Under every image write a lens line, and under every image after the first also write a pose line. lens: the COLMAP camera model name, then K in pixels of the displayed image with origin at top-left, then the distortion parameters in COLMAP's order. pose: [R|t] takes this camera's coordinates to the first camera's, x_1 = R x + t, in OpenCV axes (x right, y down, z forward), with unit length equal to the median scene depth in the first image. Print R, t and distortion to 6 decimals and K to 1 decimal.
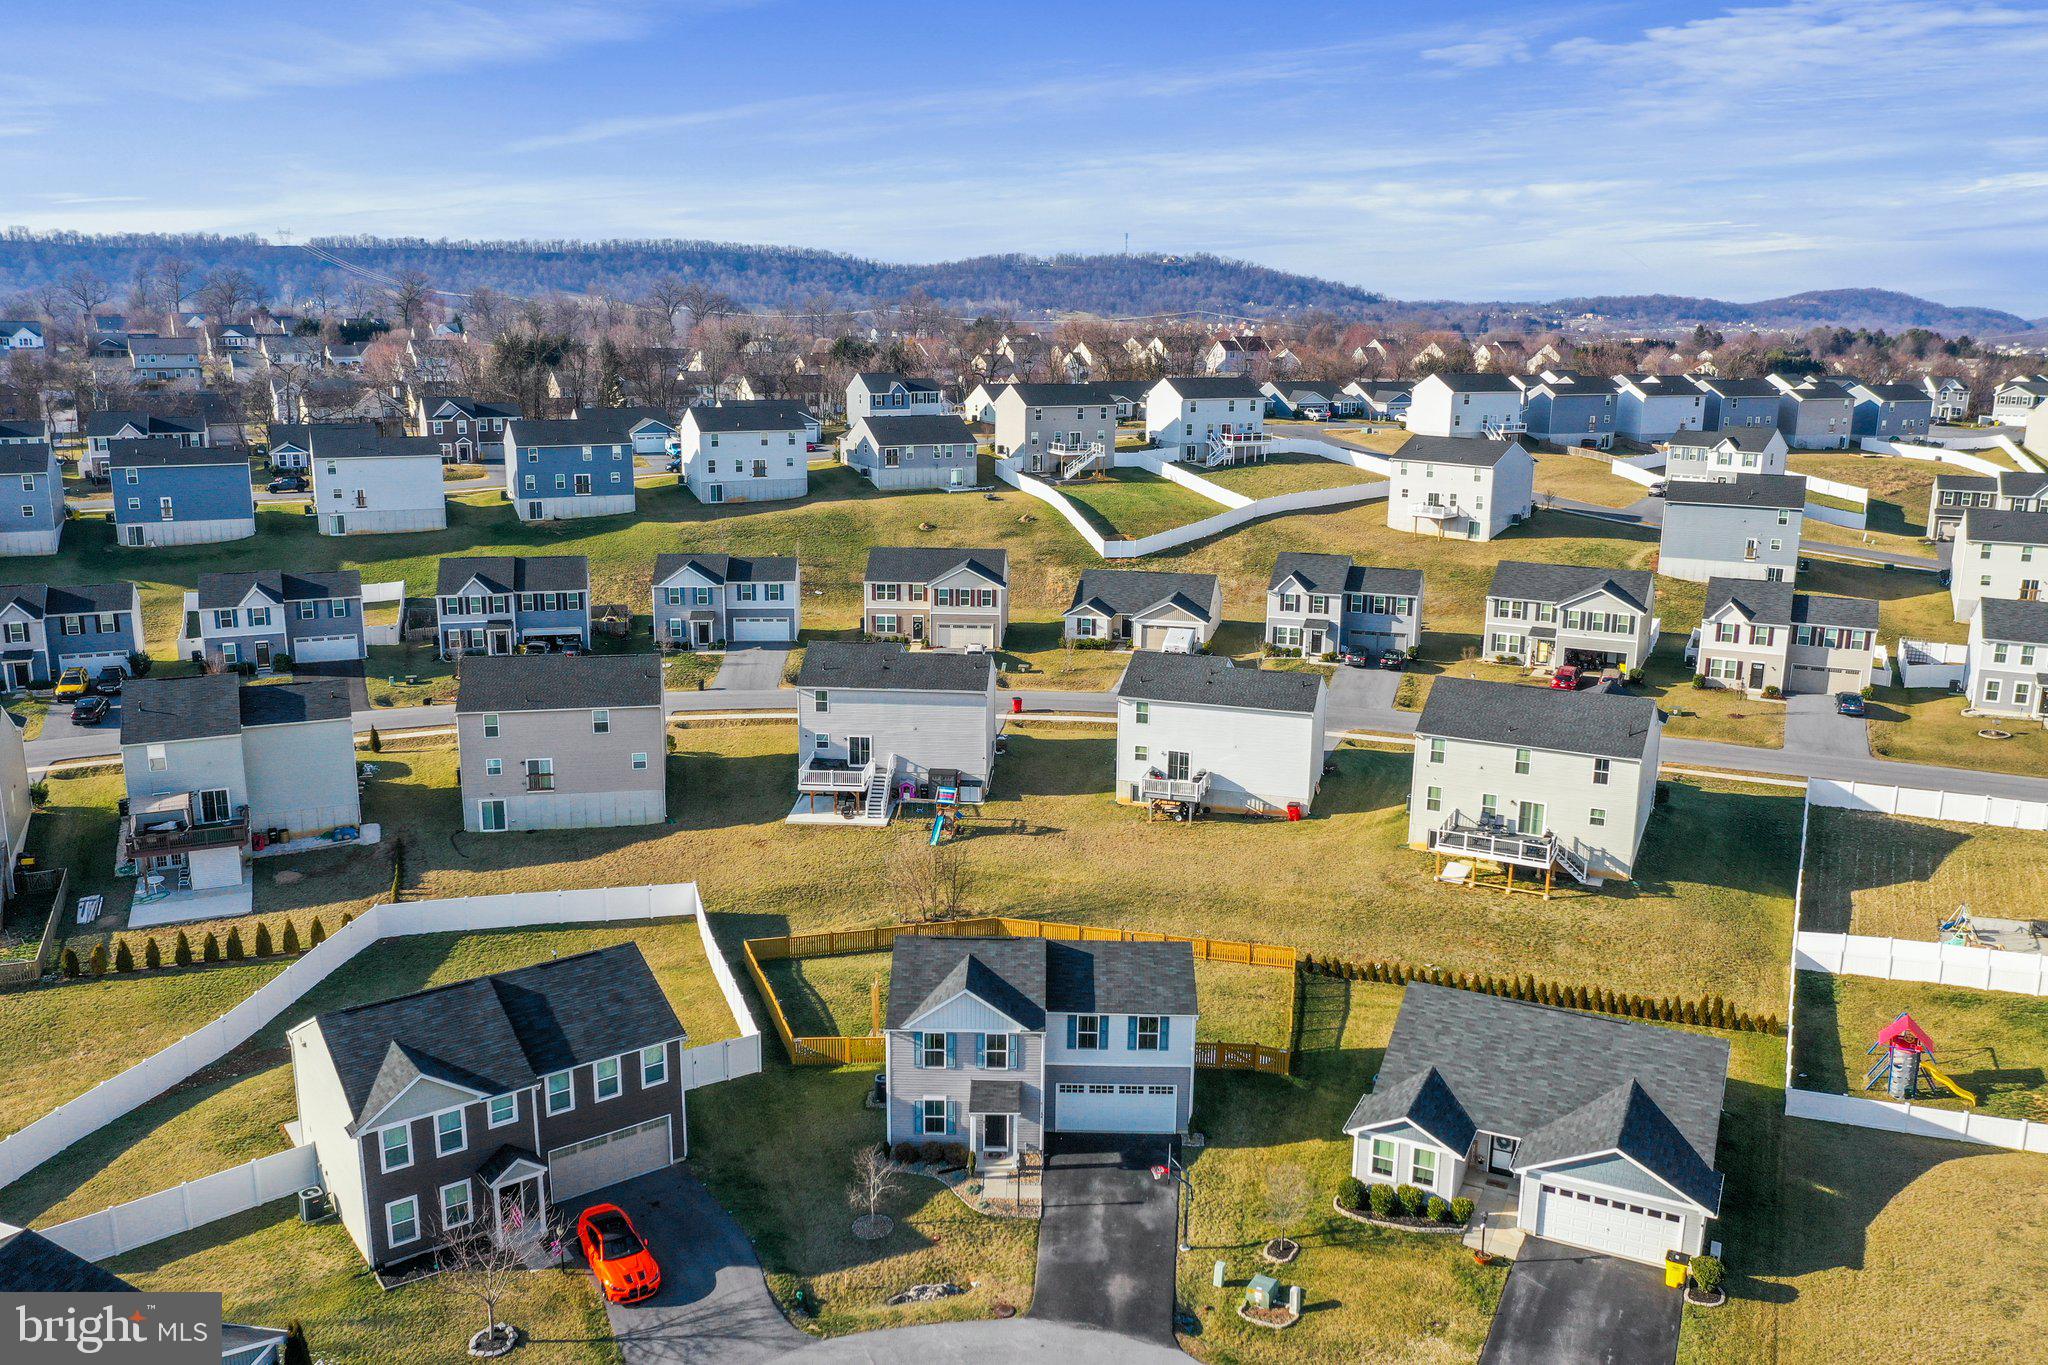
lens RADIAL K [[1608.0, 0, 1015.1], [0, 1608.0, 682.4], [0, 0, 1]] dist [-0.017023, 0.011236]
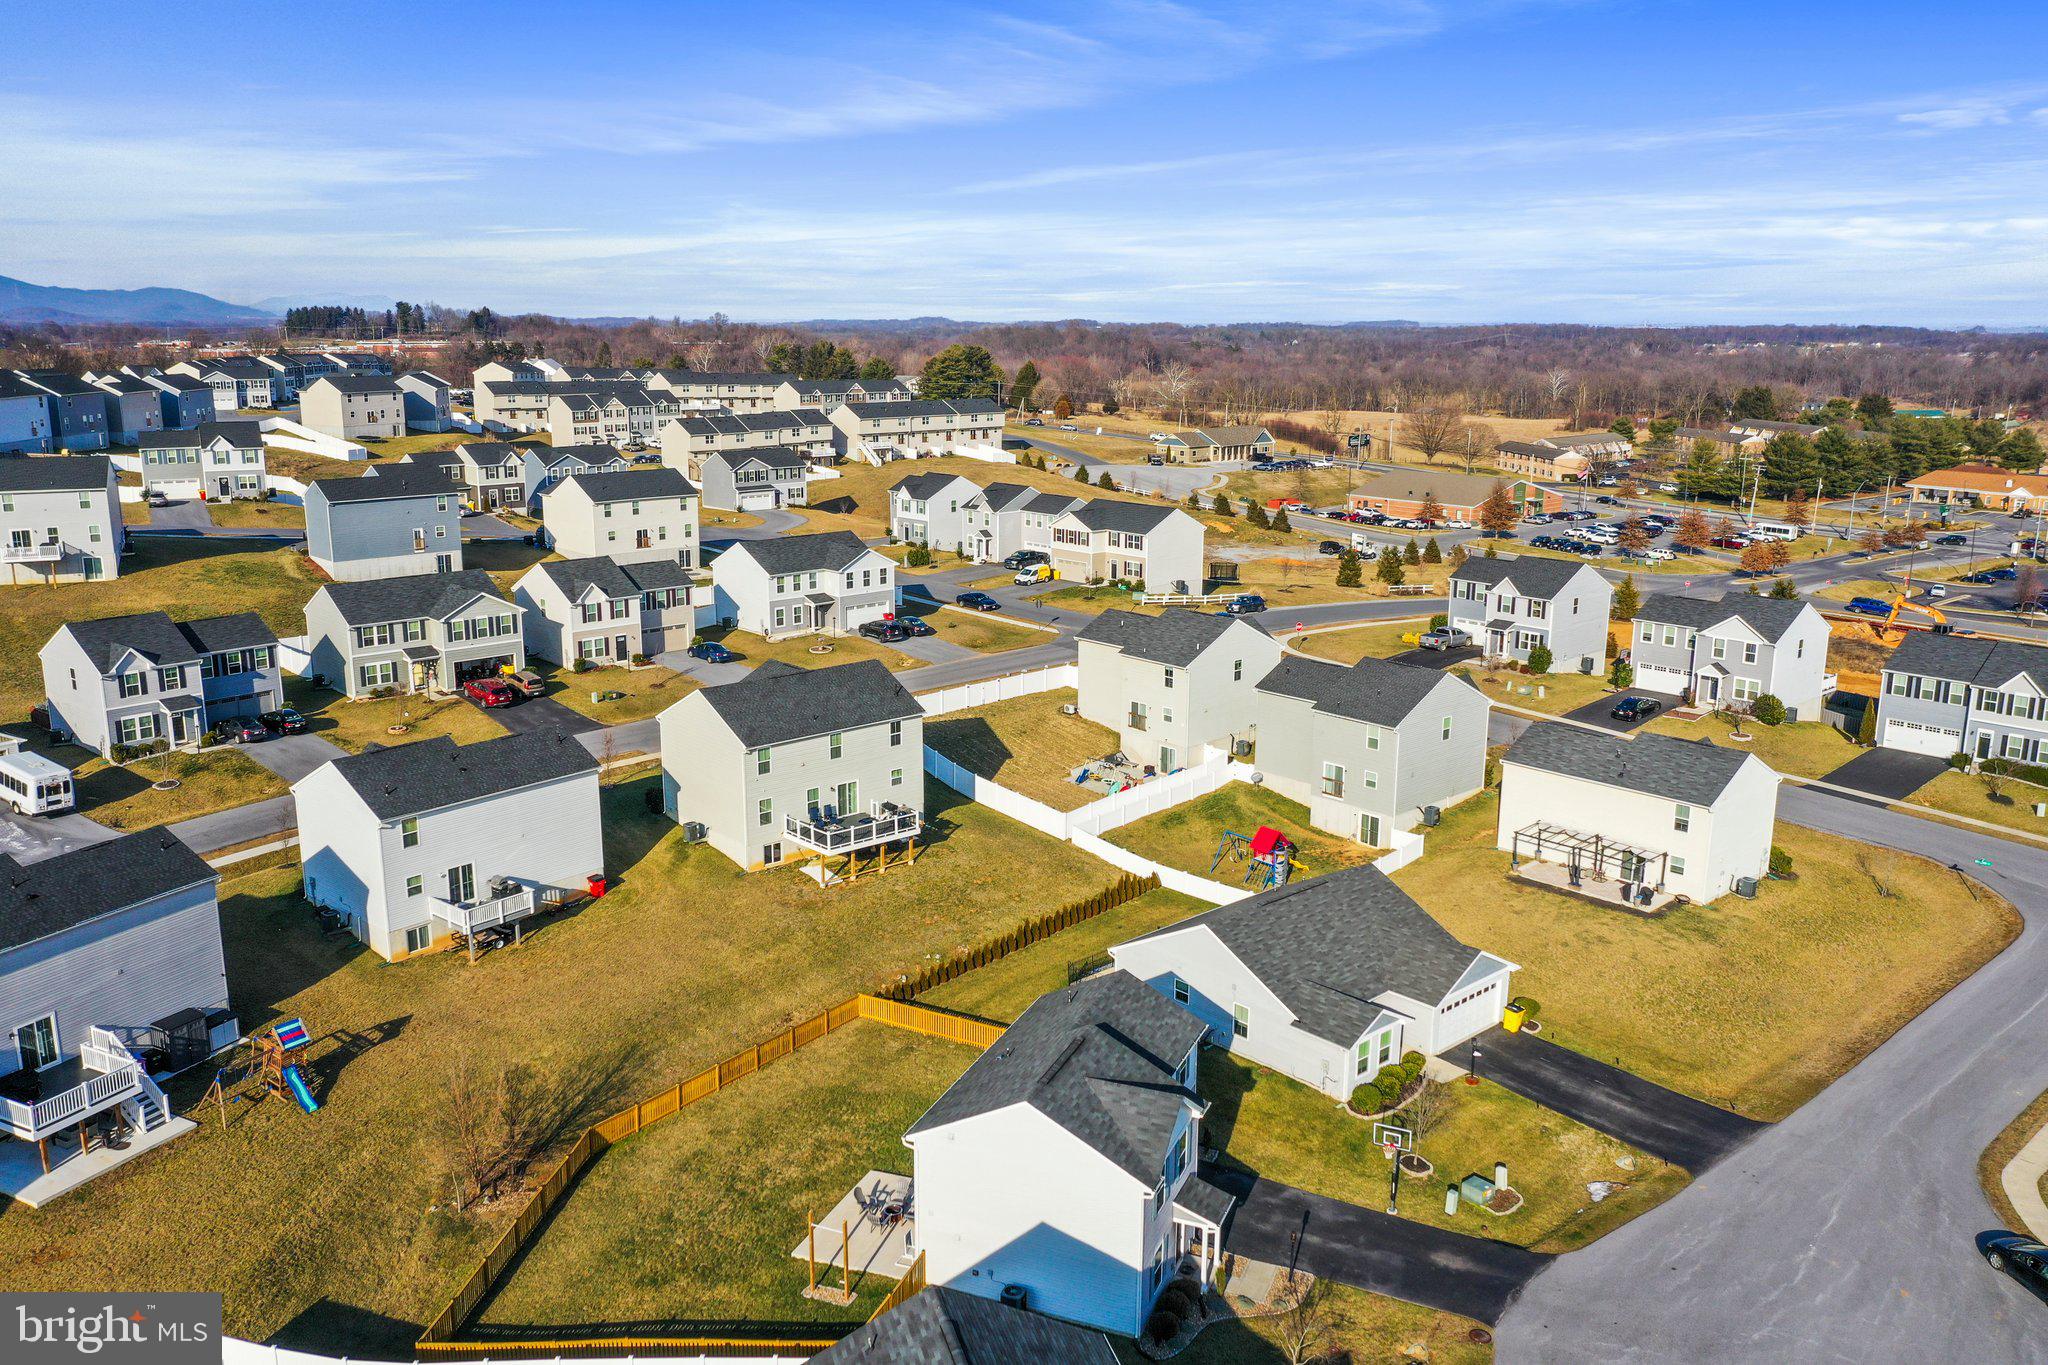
lens RADIAL K [[1608.0, 0, 1015.1], [0, 1608.0, 682.4], [0, 0, 1]] dist [-0.017023, 0.011236]
pose [[0.367280, -0.214509, 0.905037, -0.389011], [0.208978, 0.967195, 0.144435, -0.079400], [-0.906330, 0.136085, 0.400059, 0.356297]]
